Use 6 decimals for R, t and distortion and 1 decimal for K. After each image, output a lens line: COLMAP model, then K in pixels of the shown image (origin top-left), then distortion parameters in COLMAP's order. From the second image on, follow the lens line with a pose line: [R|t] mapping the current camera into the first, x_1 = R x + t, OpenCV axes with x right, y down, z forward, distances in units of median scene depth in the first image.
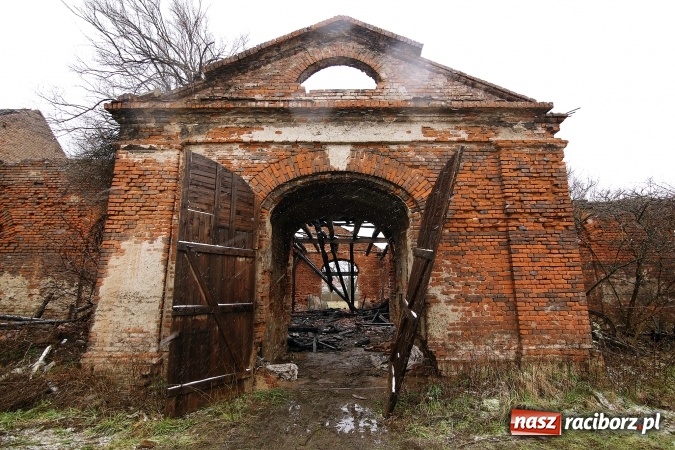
lens RADIAL K [[317.0, 0, 337.5], [0, 317.0, 225.0], [0, 0, 1]] dist [-0.003987, -0.001253]
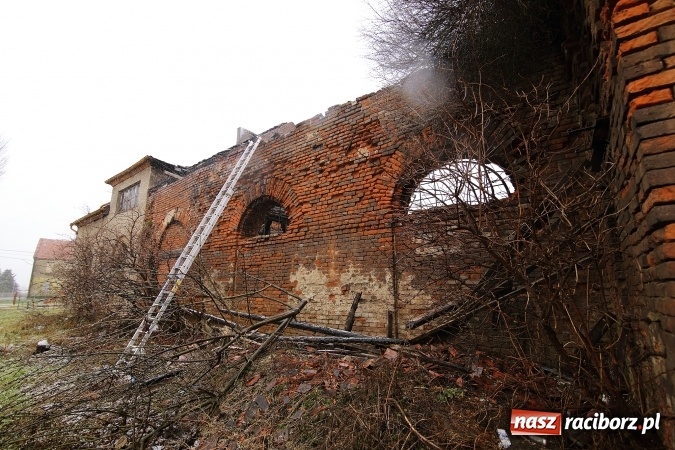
lens RADIAL K [[317.0, 0, 337.5], [0, 317.0, 225.0], [0, 0, 1]] dist [-0.003987, -0.001253]
pose [[0.808745, -0.124881, -0.574749, -0.531166], [0.121742, 0.991580, -0.044142, 0.097964], [0.575422, -0.034272, 0.817138, 0.431698]]
